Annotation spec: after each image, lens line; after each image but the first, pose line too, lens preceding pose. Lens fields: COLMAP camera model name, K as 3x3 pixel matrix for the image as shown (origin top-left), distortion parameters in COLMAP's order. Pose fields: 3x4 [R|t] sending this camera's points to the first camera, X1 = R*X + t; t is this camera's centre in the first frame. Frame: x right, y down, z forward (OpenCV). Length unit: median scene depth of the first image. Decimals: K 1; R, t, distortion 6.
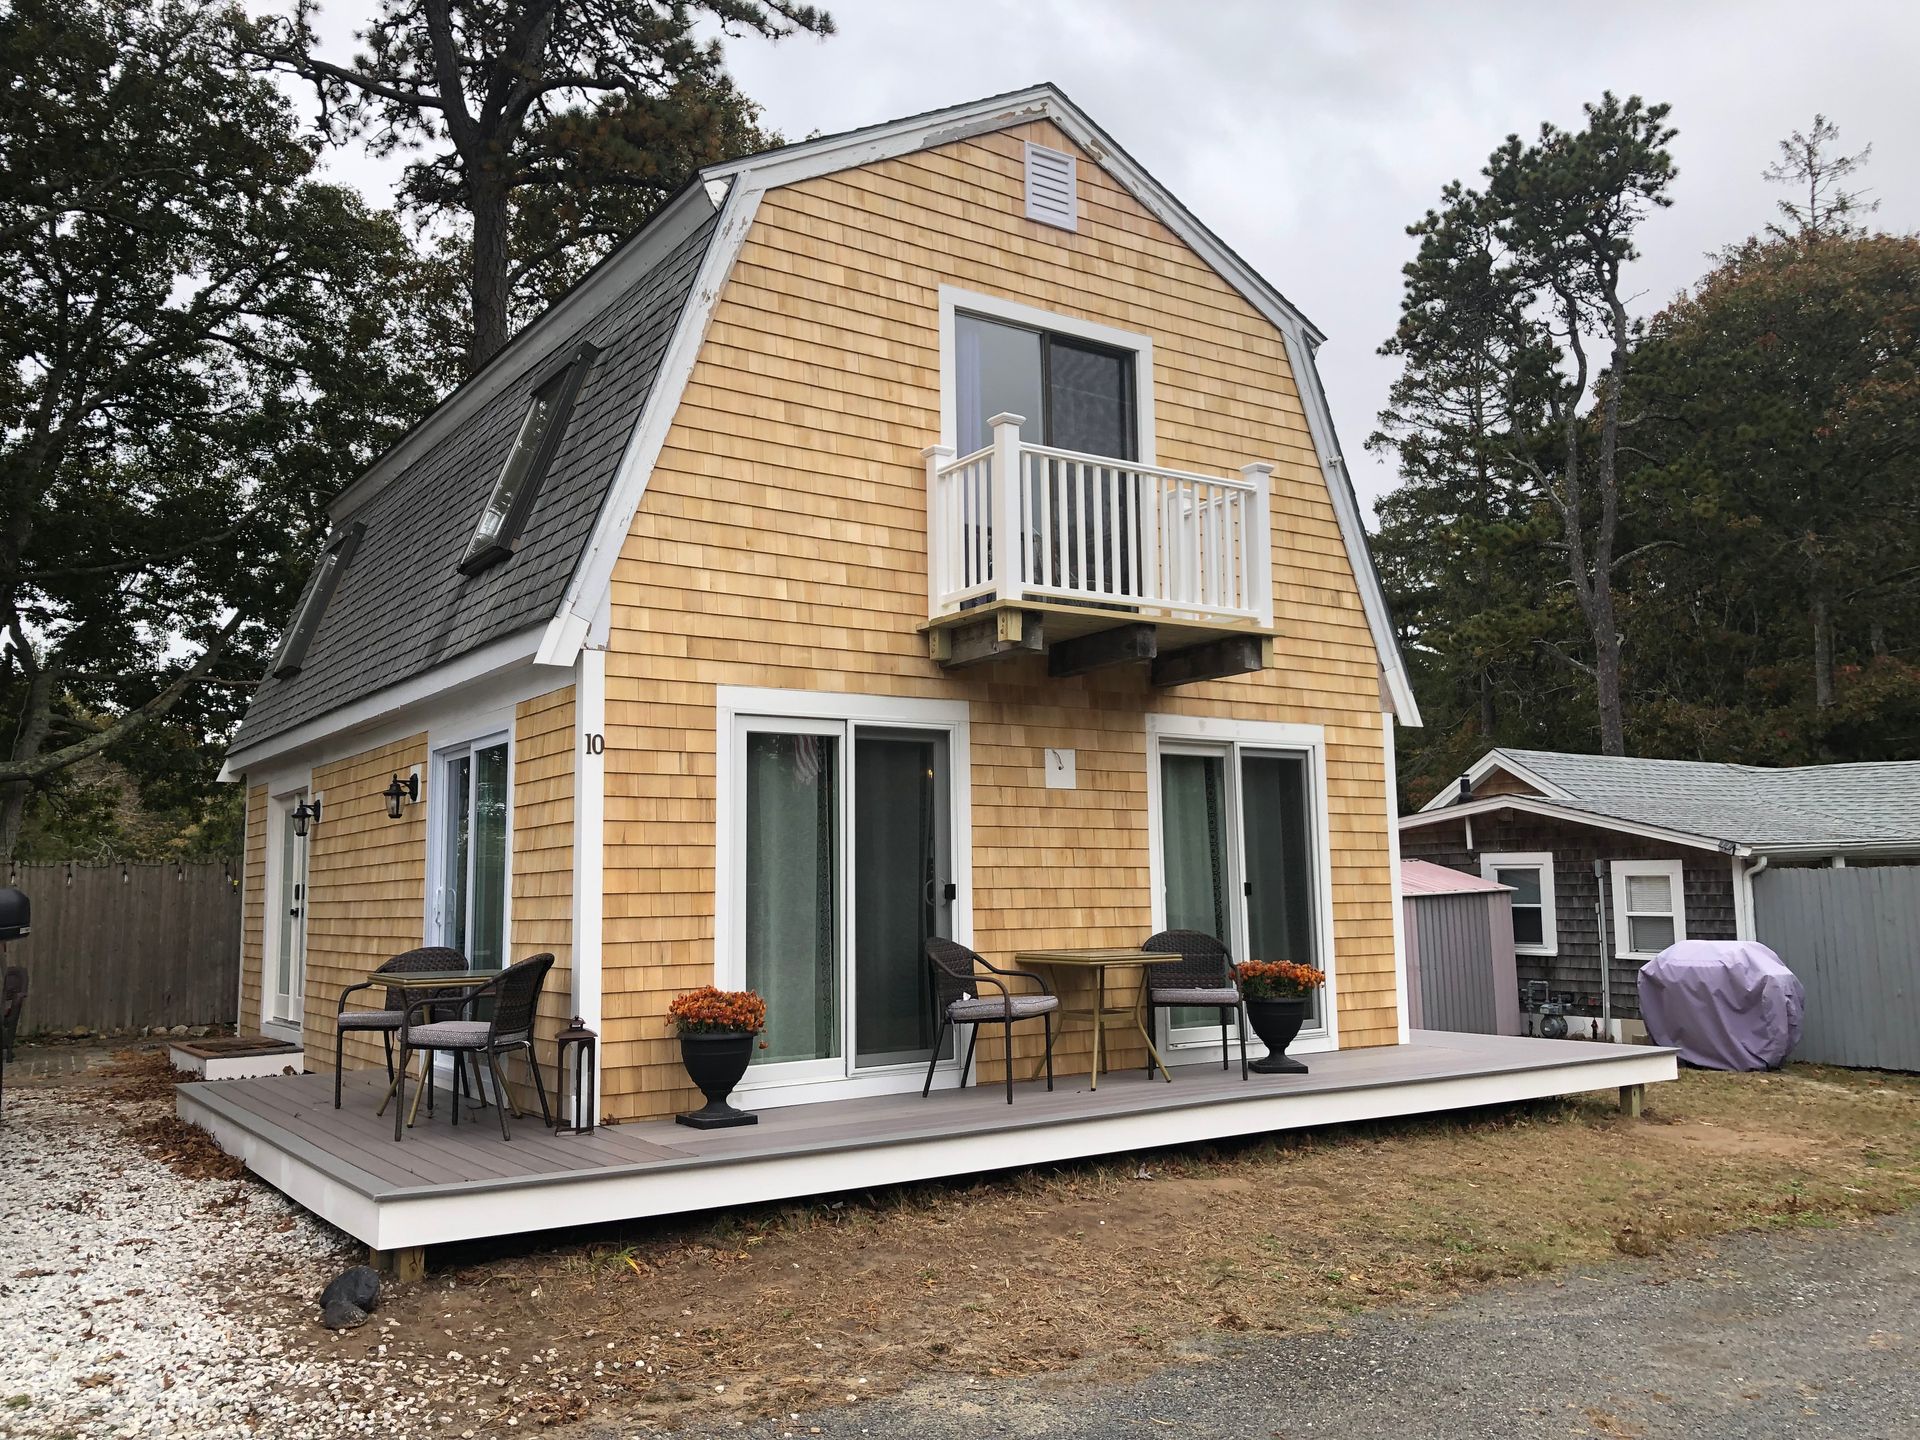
lens RADIAL K [[1571.4, 0, 961.6], [0, 1571.4, 721.0], [0, 0, 1]] dist [0.044226, -0.047026]
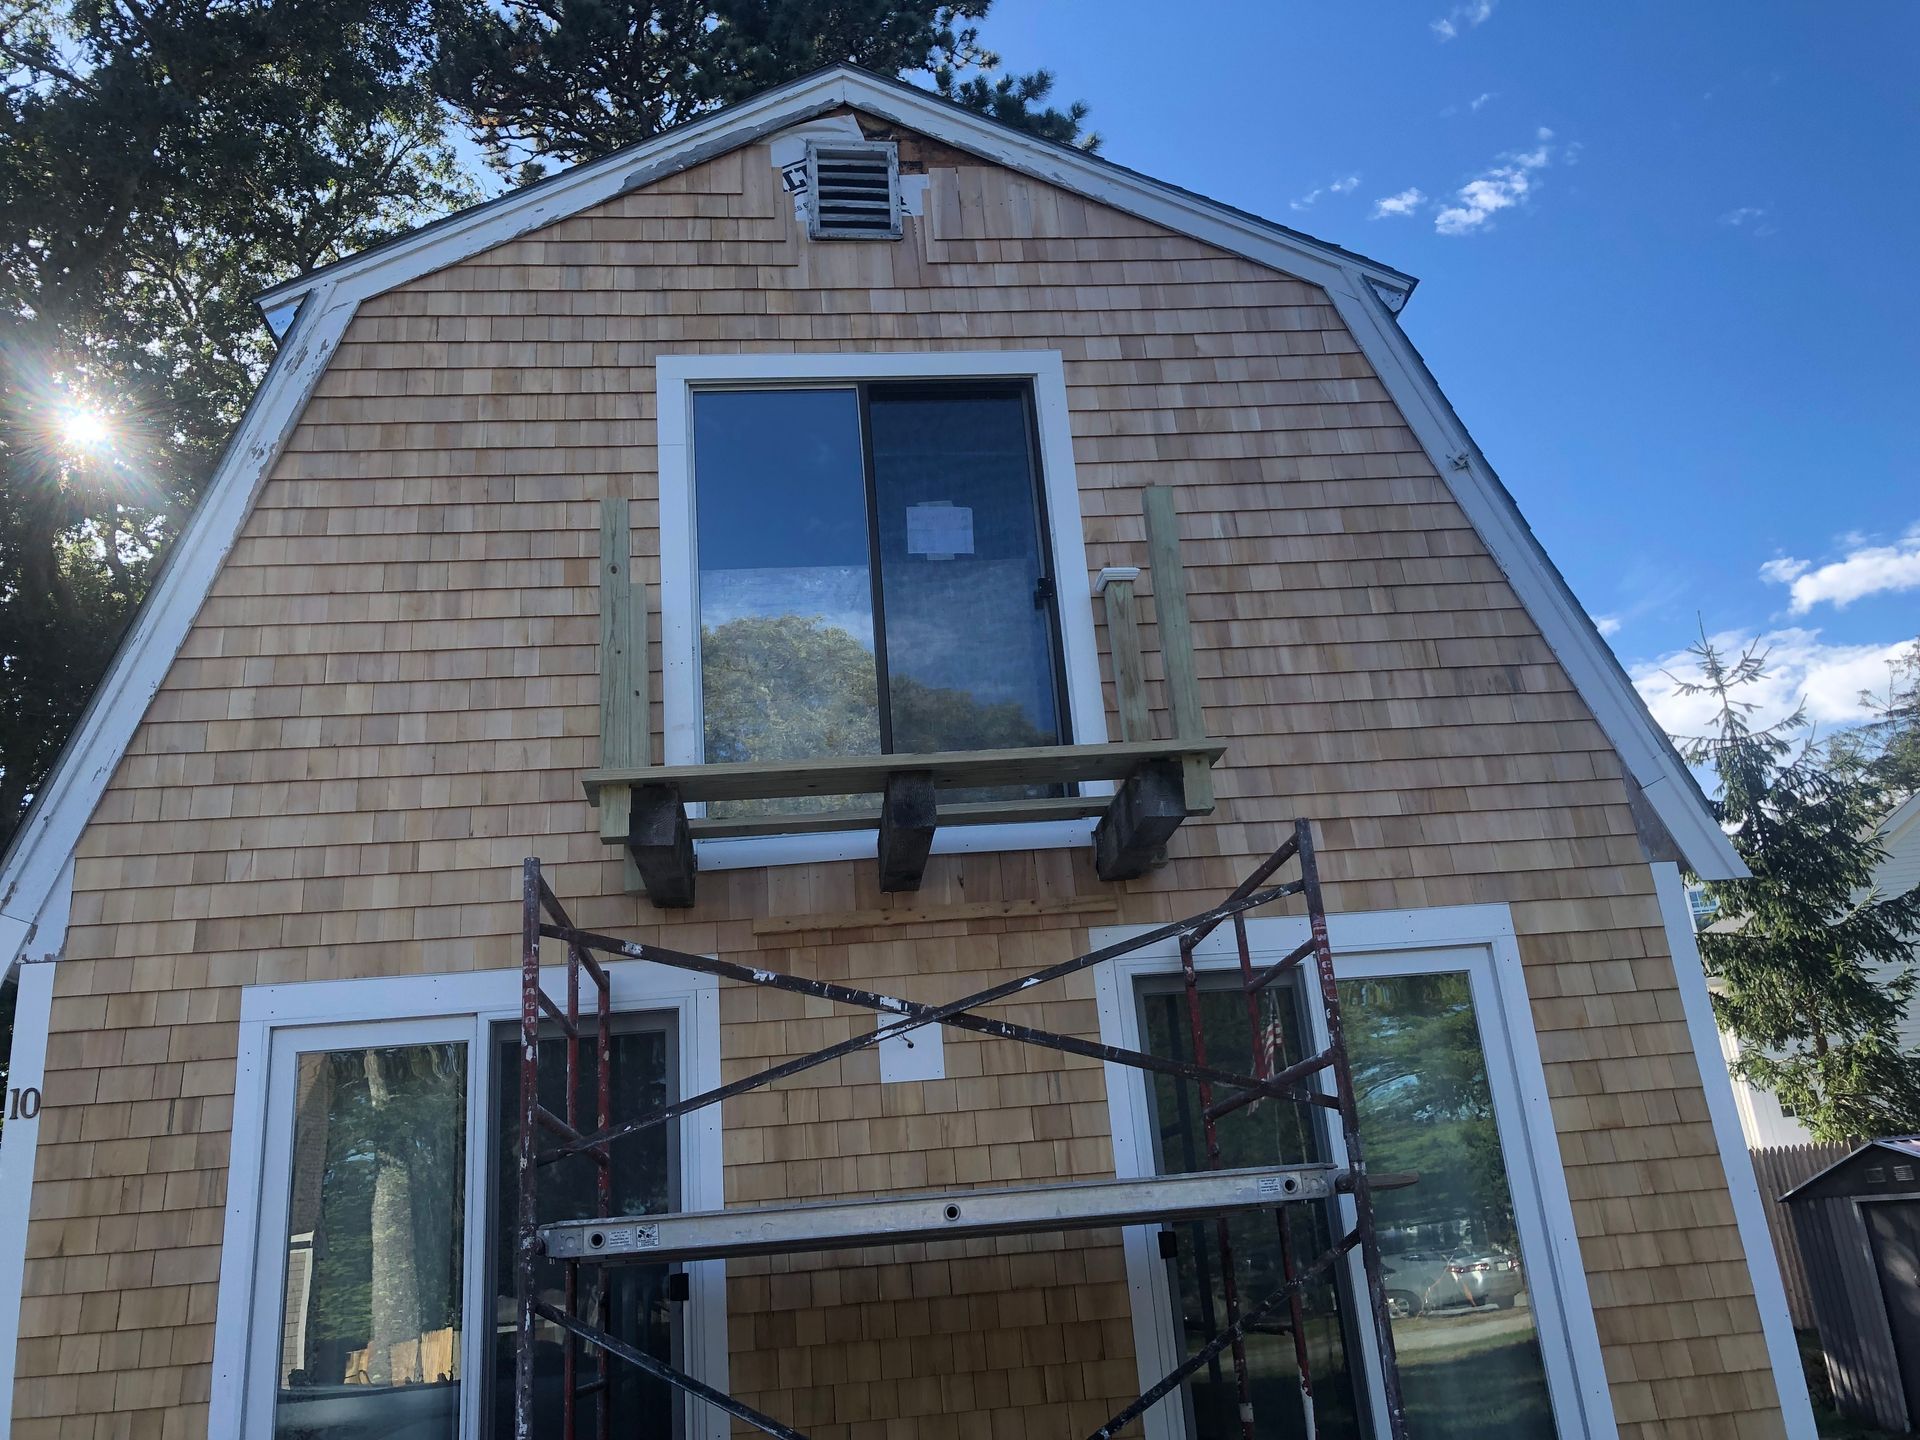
lens RADIAL K [[1571.4, 0, 961.6], [0, 1571.4, 721.0], [0, 0, 1]] dist [0.044226, -0.047026]
pose [[0.870677, -0.217228, -0.441286, 0.404228], [0.123868, 0.965111, -0.230691, 0.056880], [0.476002, 0.146196, 0.867207, 0.529453]]
